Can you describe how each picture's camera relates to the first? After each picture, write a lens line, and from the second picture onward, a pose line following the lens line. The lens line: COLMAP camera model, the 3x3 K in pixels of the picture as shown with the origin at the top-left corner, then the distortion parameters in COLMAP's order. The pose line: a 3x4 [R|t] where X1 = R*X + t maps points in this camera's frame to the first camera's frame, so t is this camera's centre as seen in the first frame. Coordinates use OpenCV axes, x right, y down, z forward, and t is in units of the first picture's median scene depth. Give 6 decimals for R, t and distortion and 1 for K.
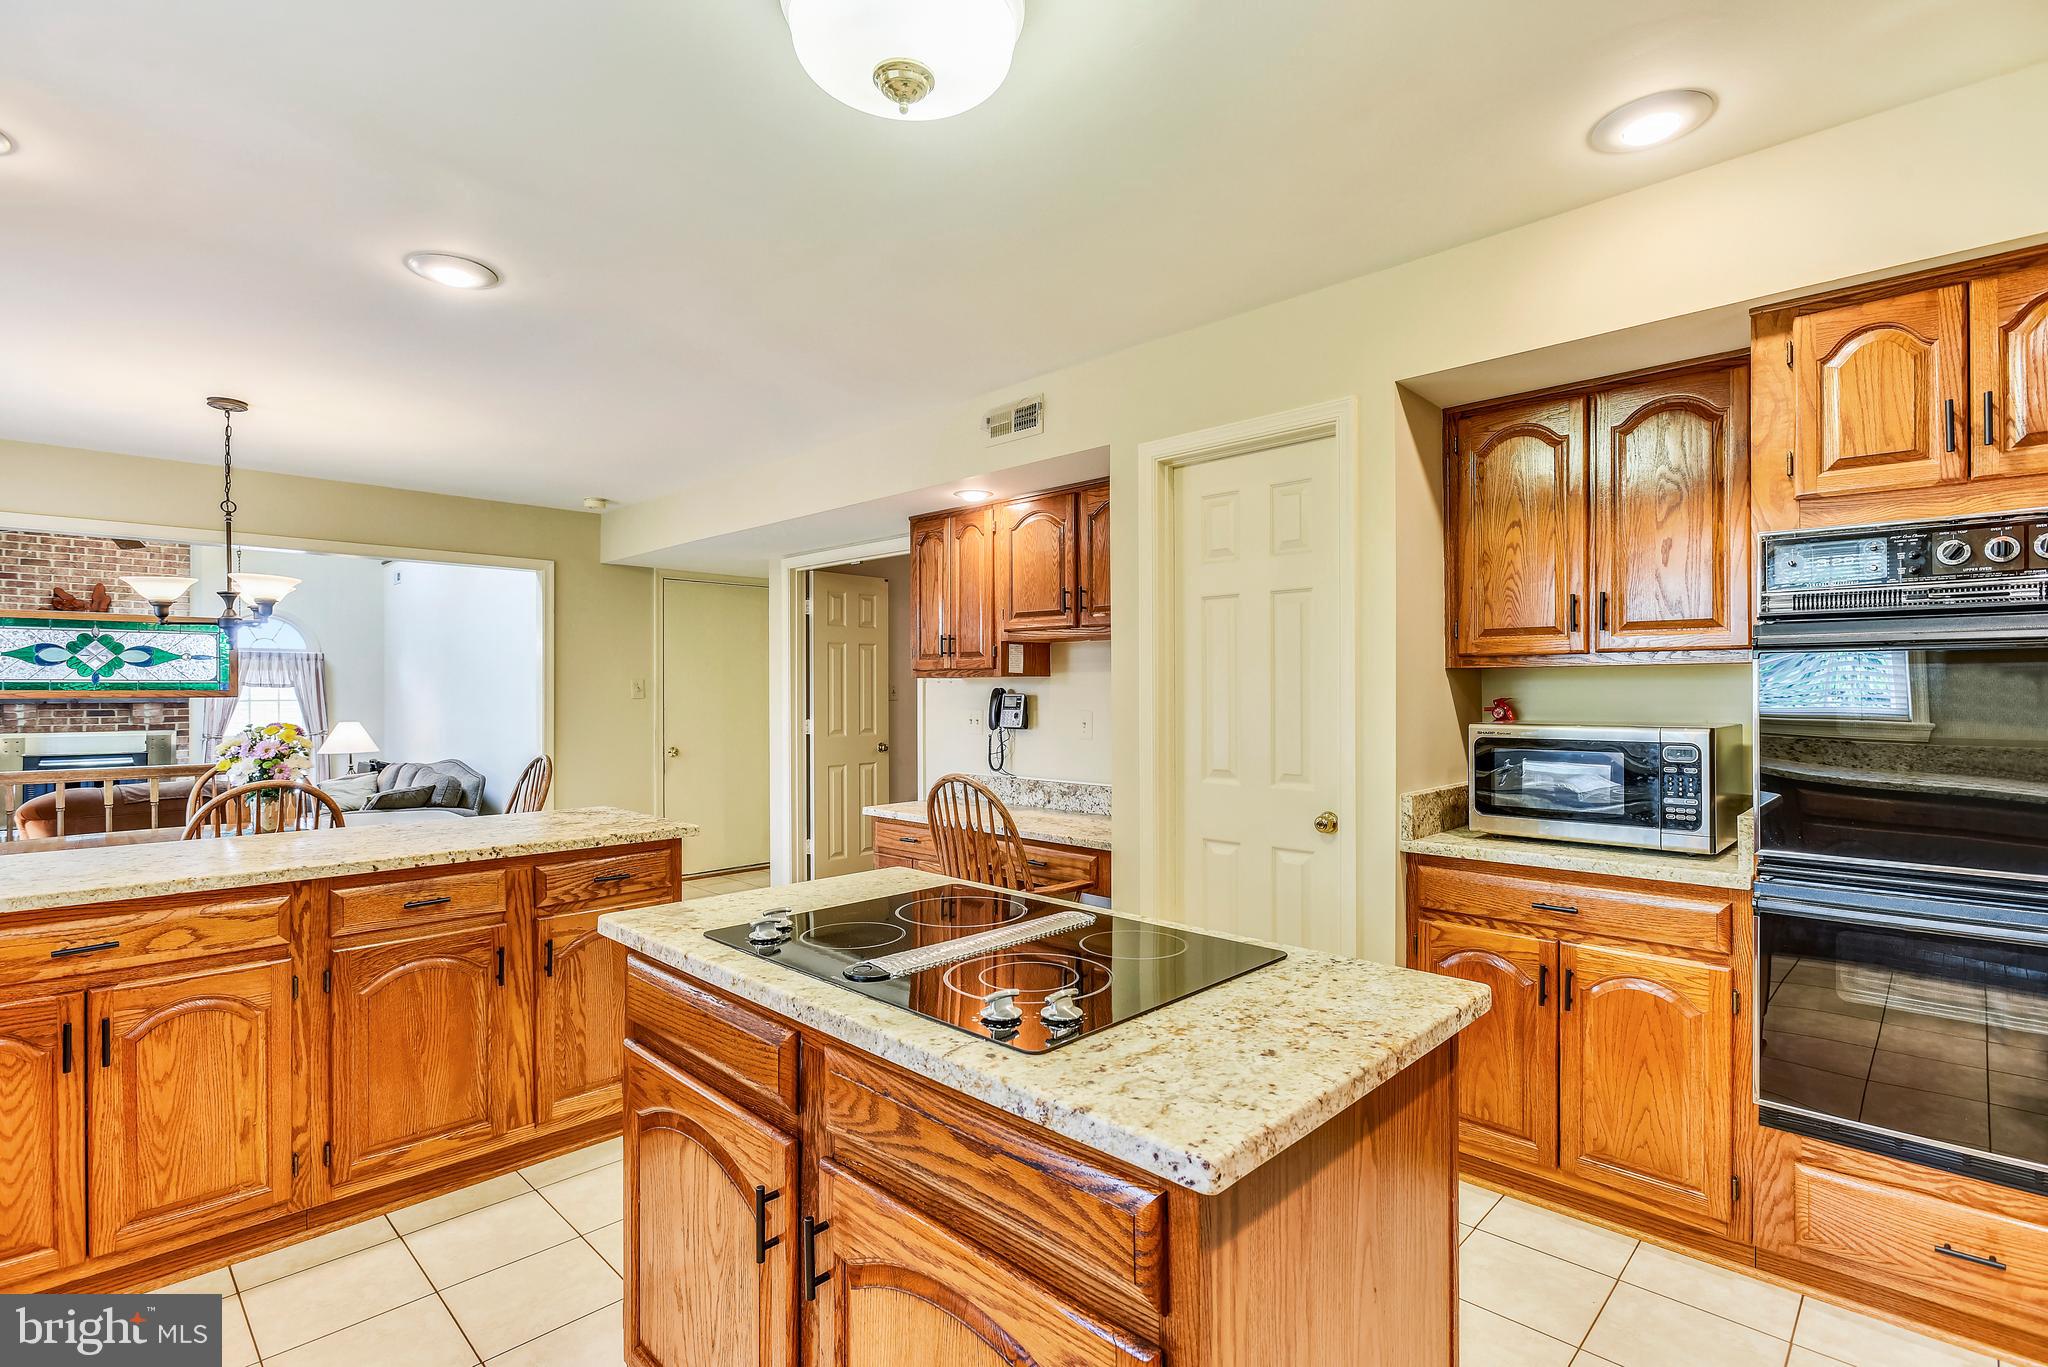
lens RADIAL K [[942.7, 0, 1038.3], [0, 942.7, 685.1], [0, 0, 1]] dist [0.000950, -0.000118]
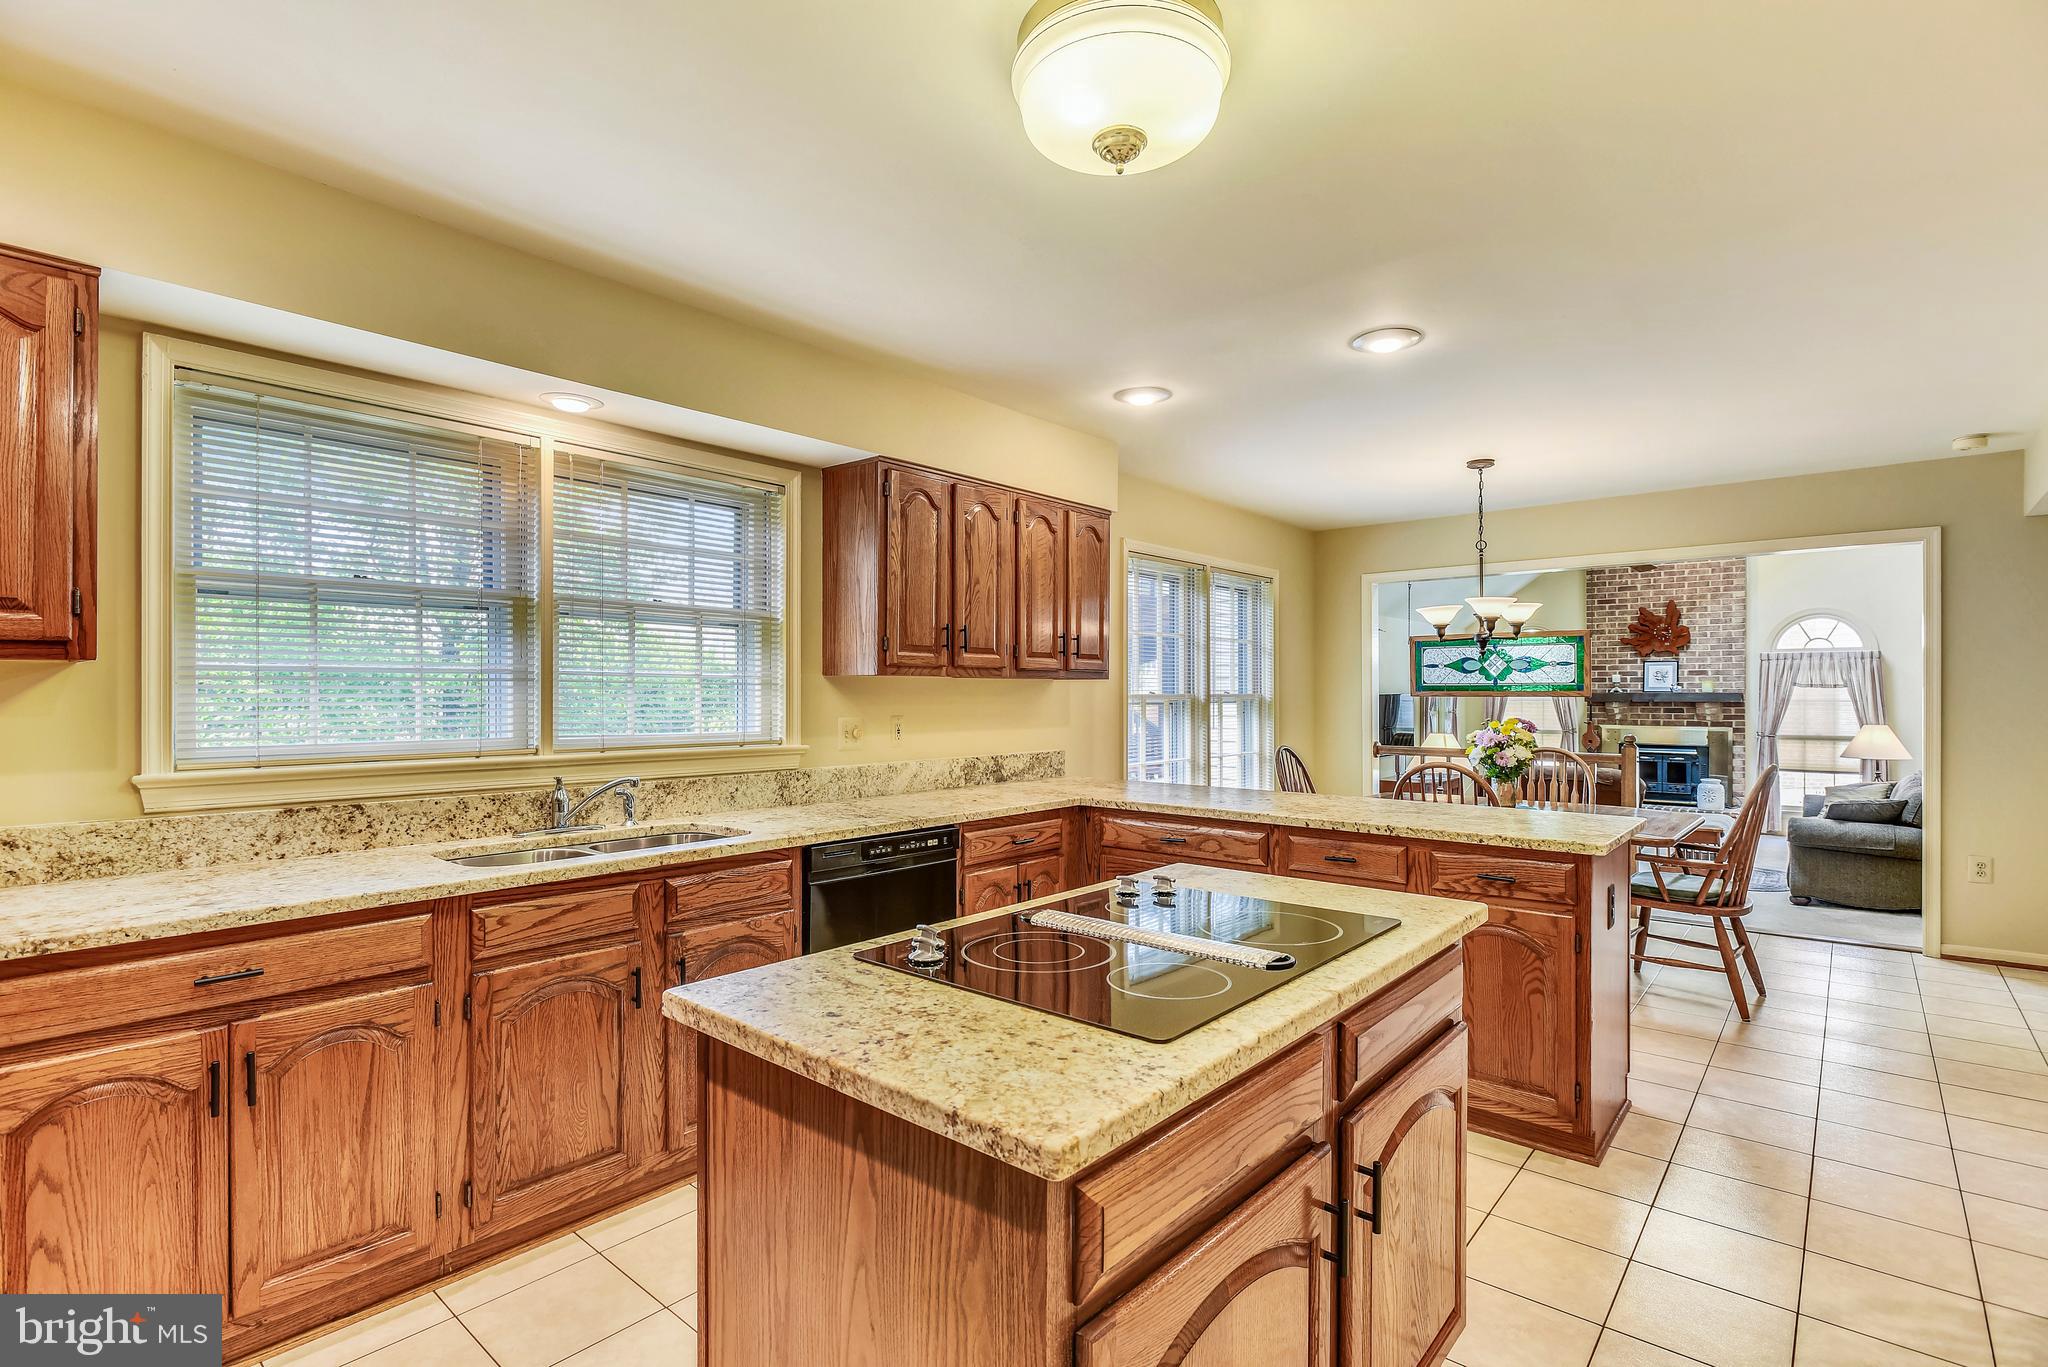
lens RADIAL K [[979.4, 0, 1050.5], [0, 979.4, 696.7], [0, 0, 1]] dist [-0.004778, -0.000891]
pose [[0.069522, 0.004707, -0.997569, 0.342710], [0.007023, 0.999962, 0.005207, 0.001933], [0.997556, -0.007368, 0.069486, 0.284251]]
